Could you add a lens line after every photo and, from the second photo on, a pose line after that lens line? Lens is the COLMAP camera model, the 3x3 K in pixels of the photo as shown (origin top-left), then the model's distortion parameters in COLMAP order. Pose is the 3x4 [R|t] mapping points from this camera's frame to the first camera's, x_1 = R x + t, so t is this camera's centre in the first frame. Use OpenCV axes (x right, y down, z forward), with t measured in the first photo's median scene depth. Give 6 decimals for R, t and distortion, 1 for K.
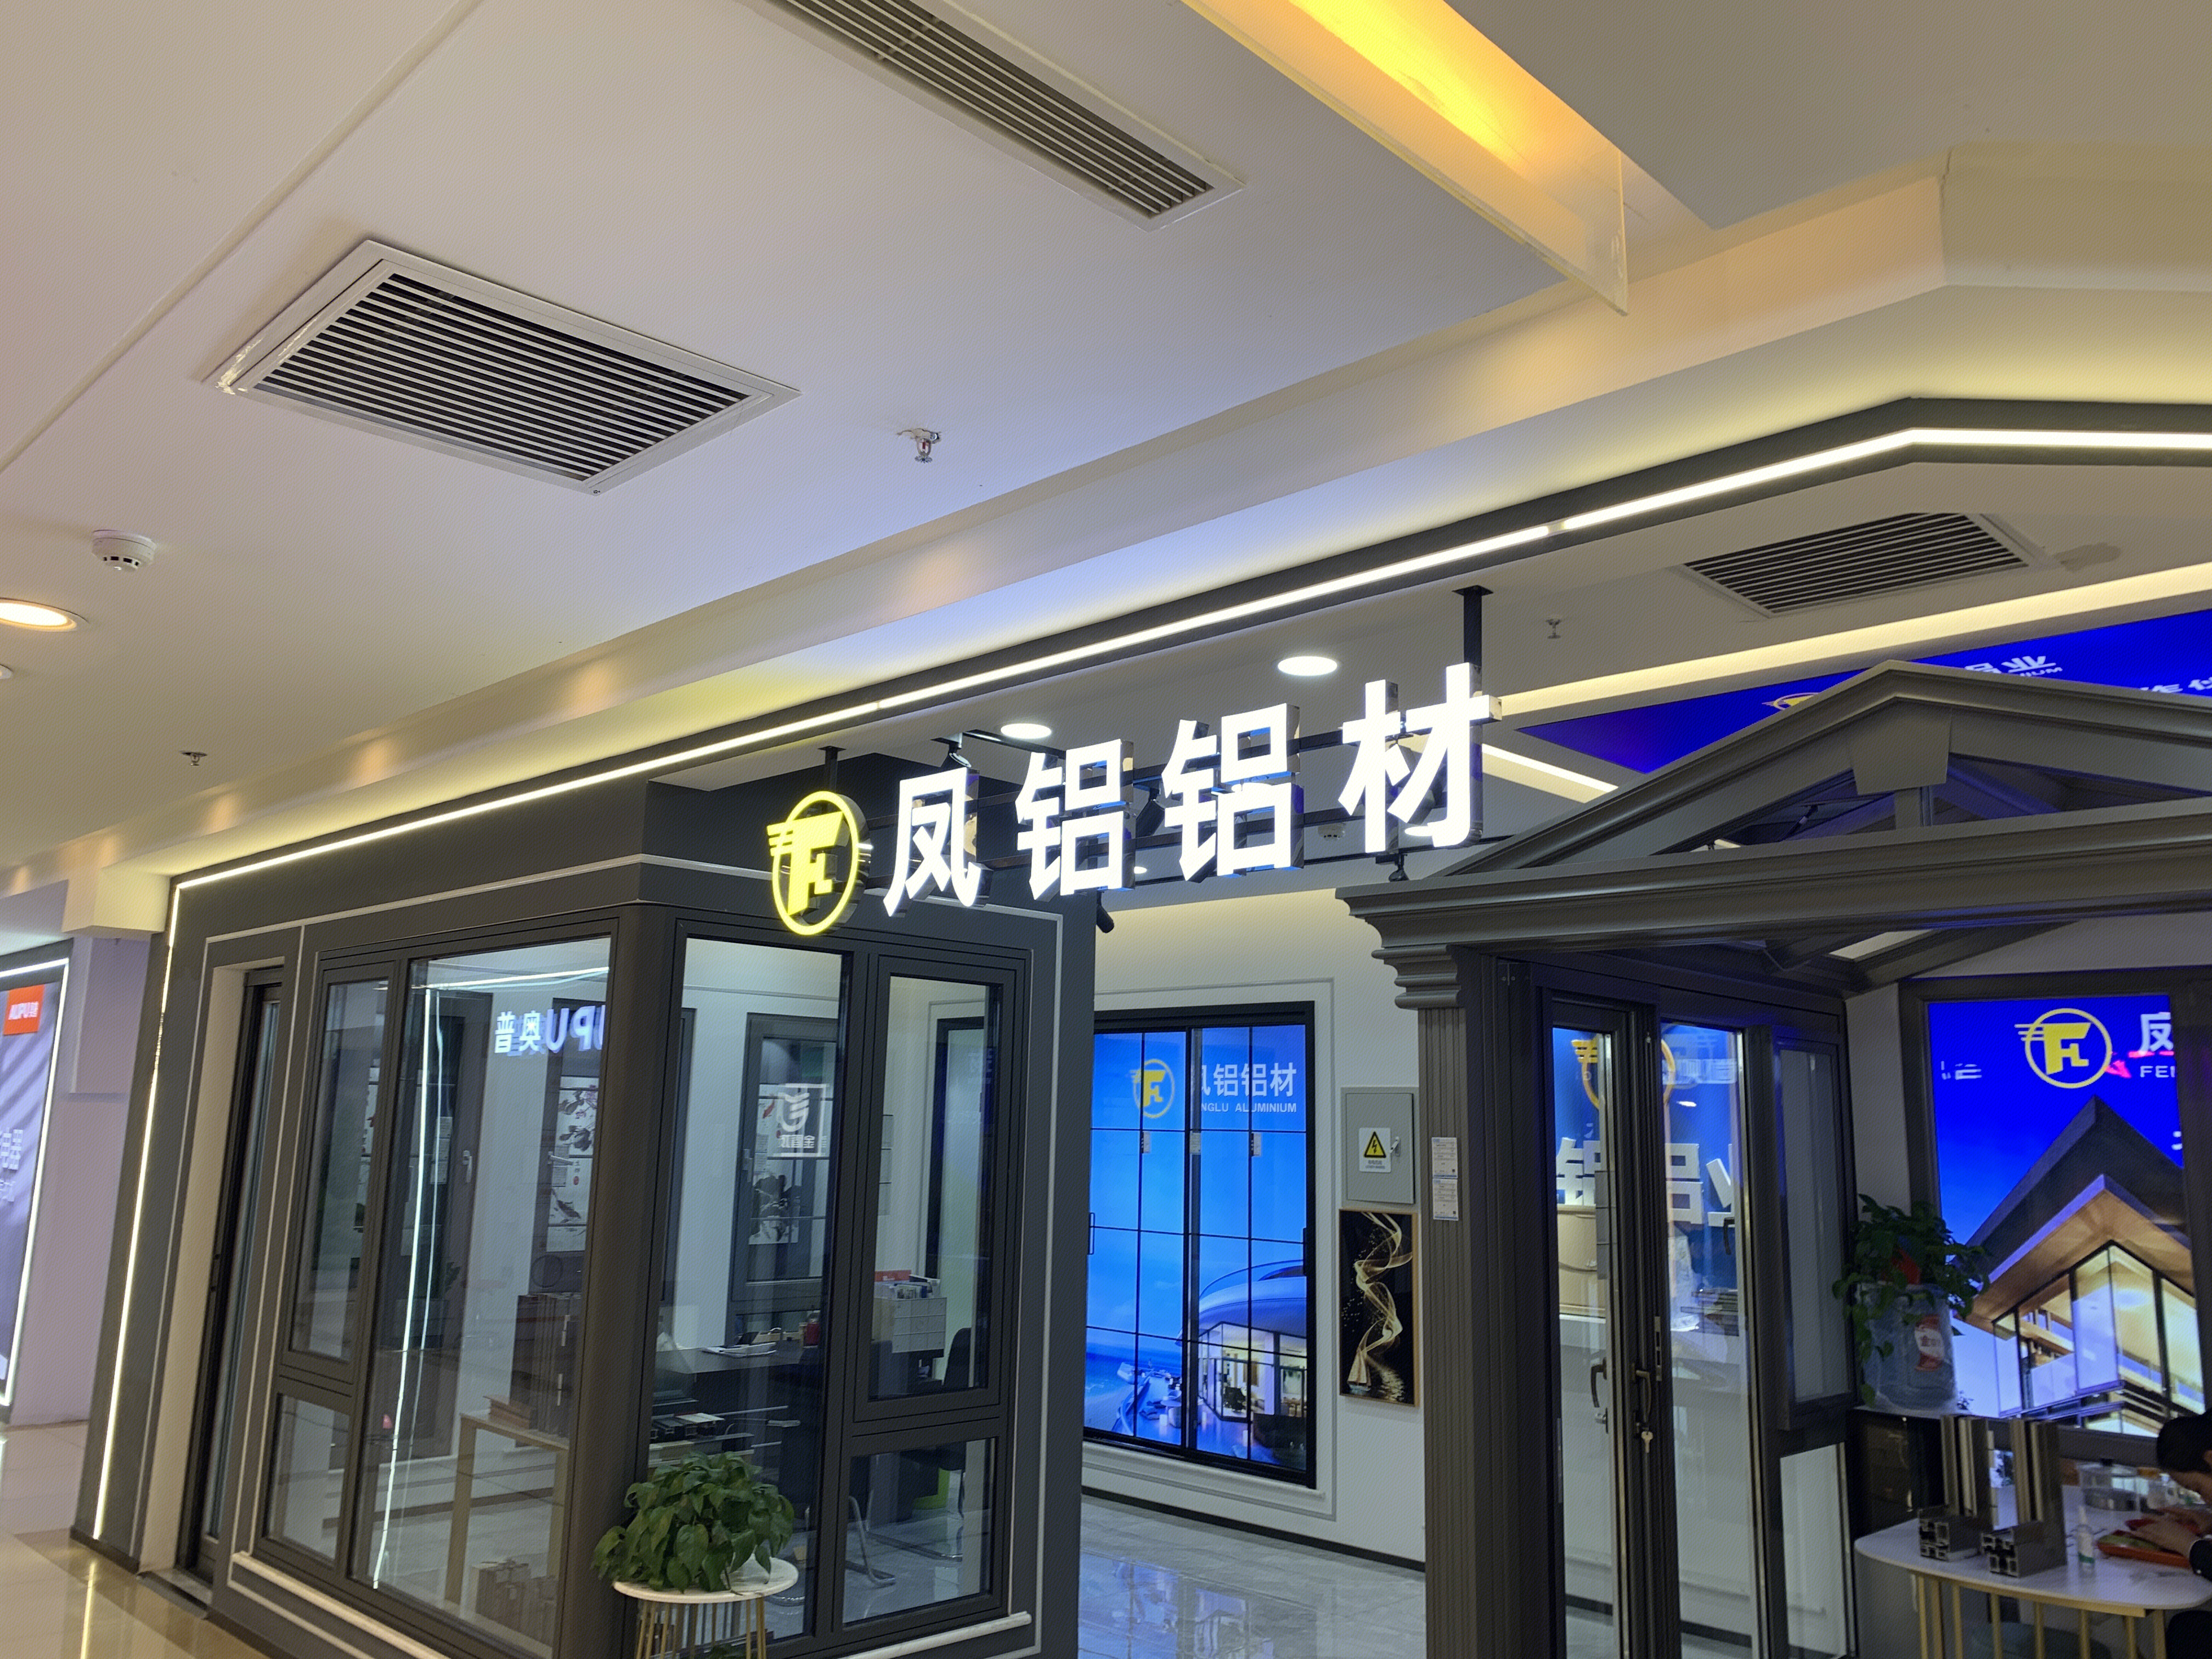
lens RADIAL K [[1690.6, 0, 1113.0], [0, 1690.6, 834.8], [0, 0, 1]] dist [0.067704, -0.058642]
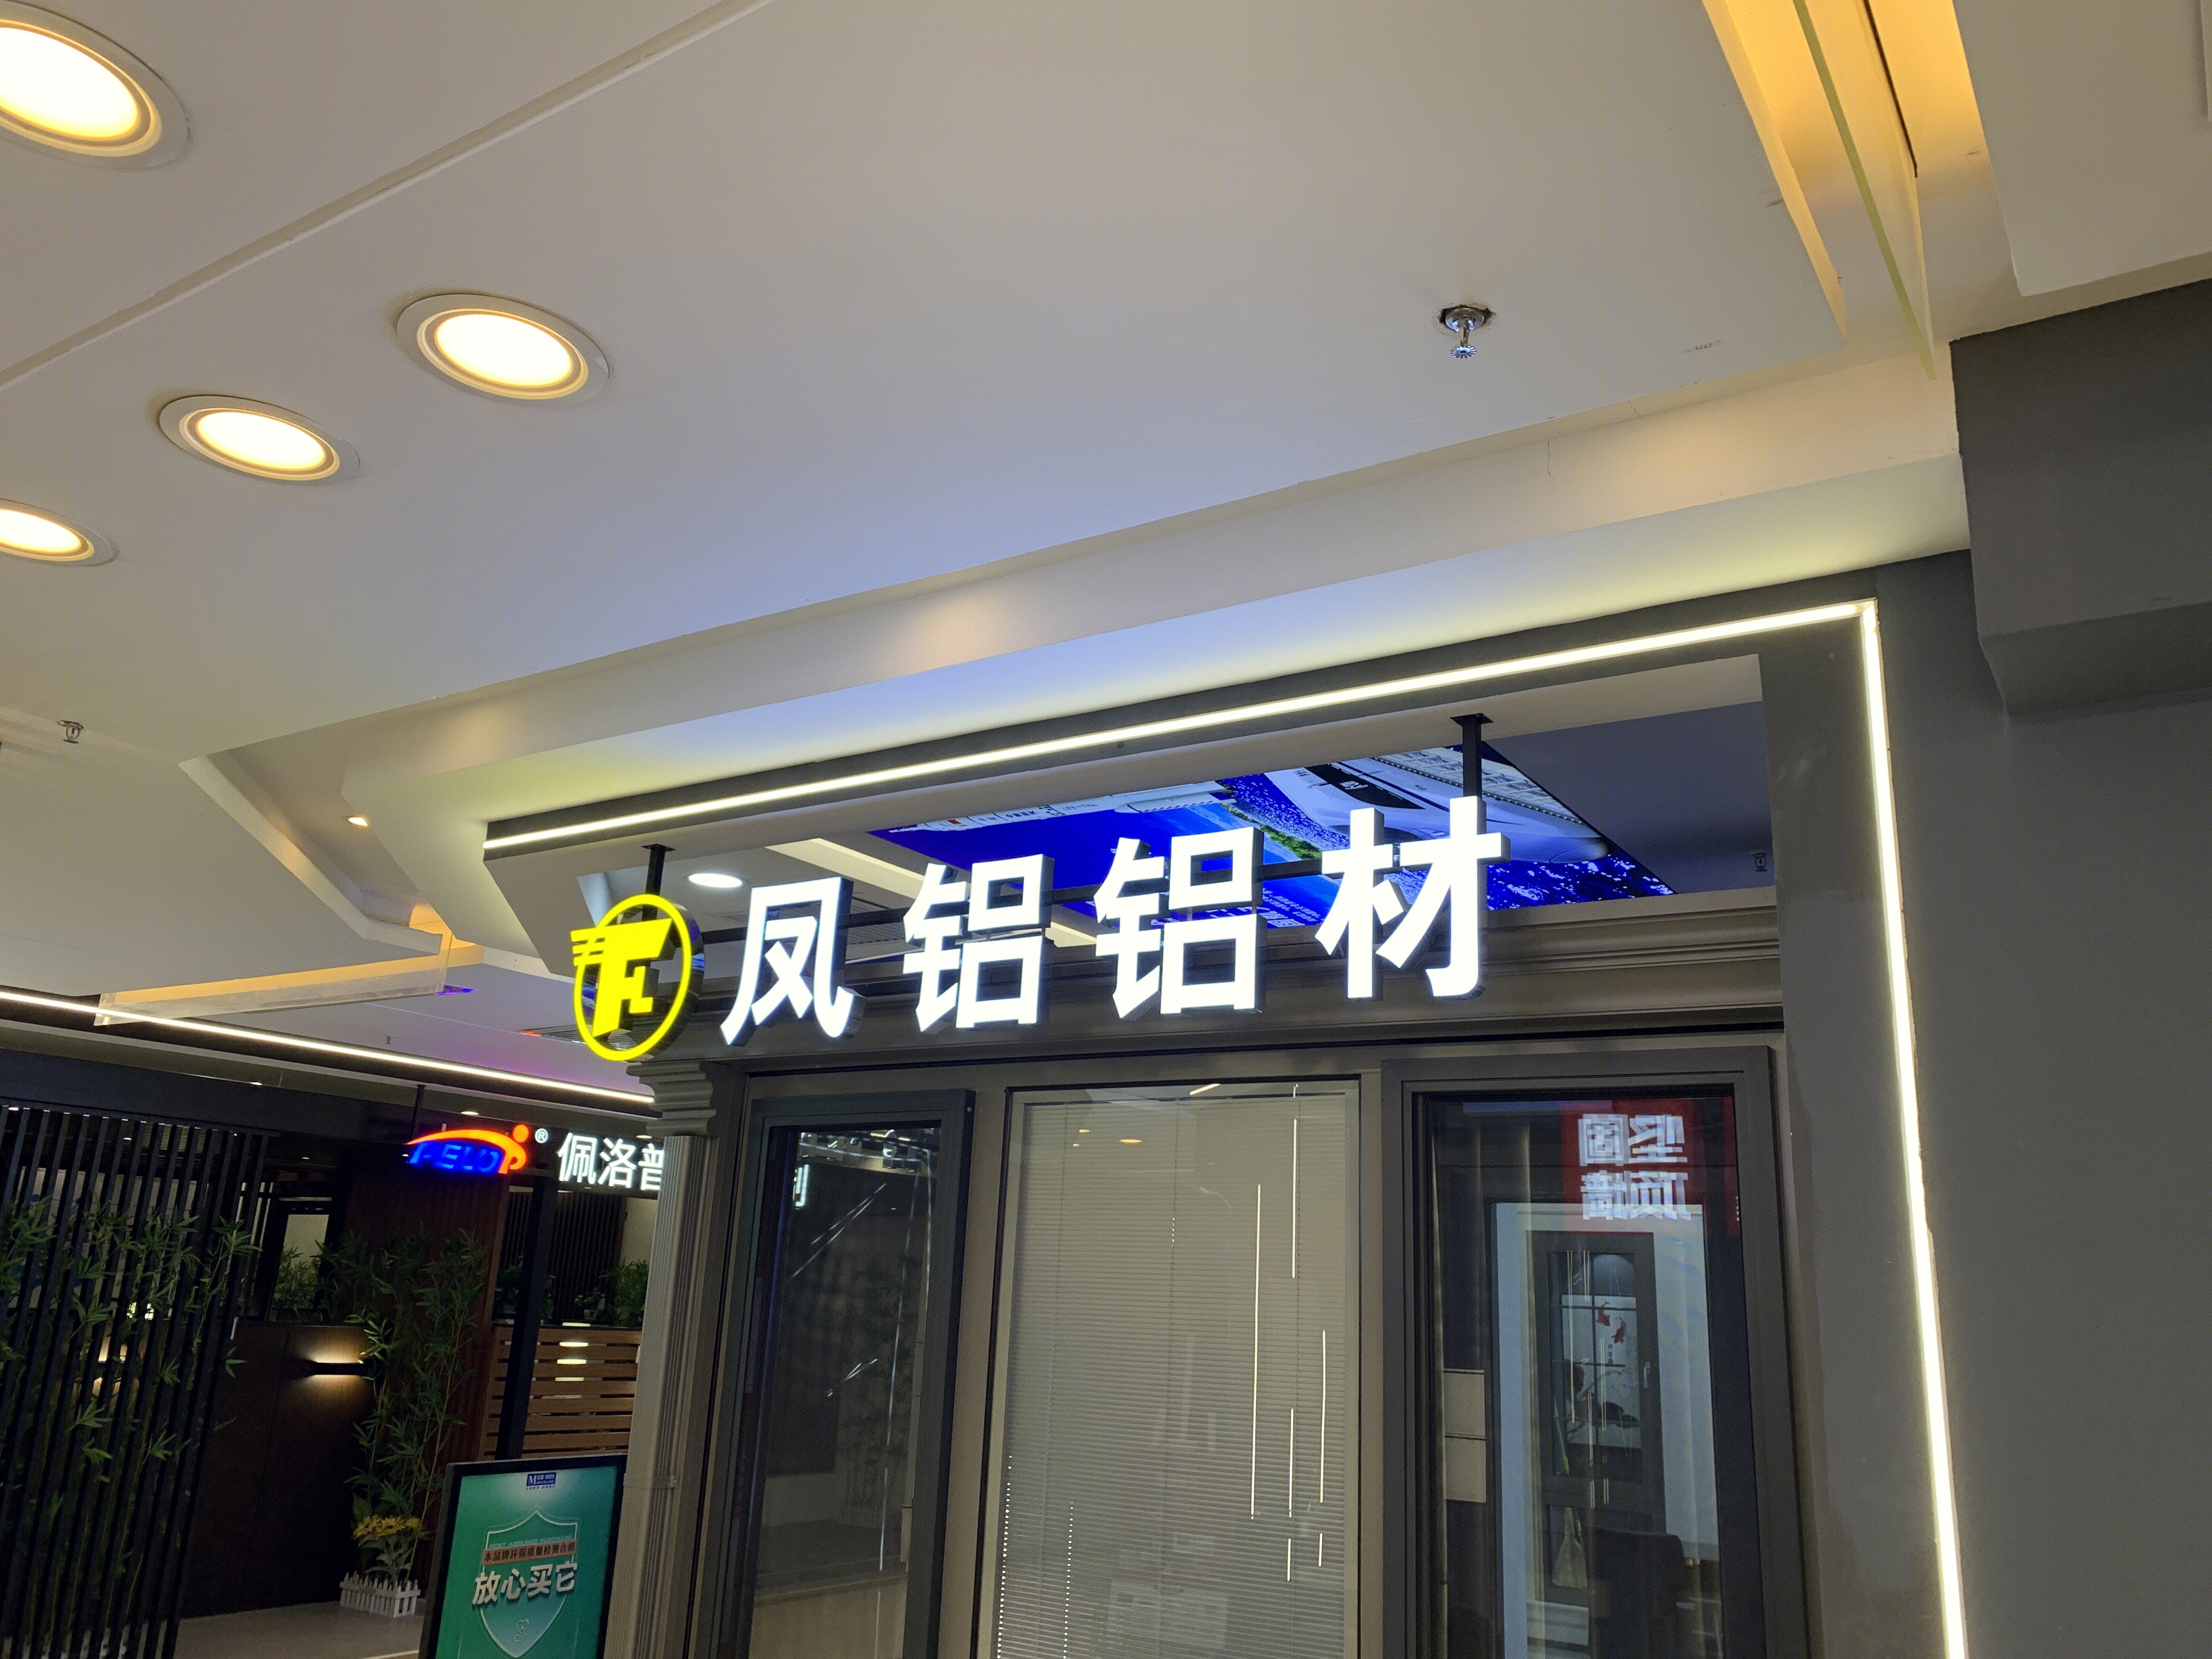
lens RADIAL K [[1690.6, 0, 1100.1], [0, 1690.6, 818.0], [0, 0, 1]] dist [0.067704, -0.058642]
pose [[0.980133, 0.082600, 0.180326, -0.131385], [-0.063333, 0.991899, -0.110113, 0.020624], [-0.187960, 0.096505, 0.977424, 0.131090]]
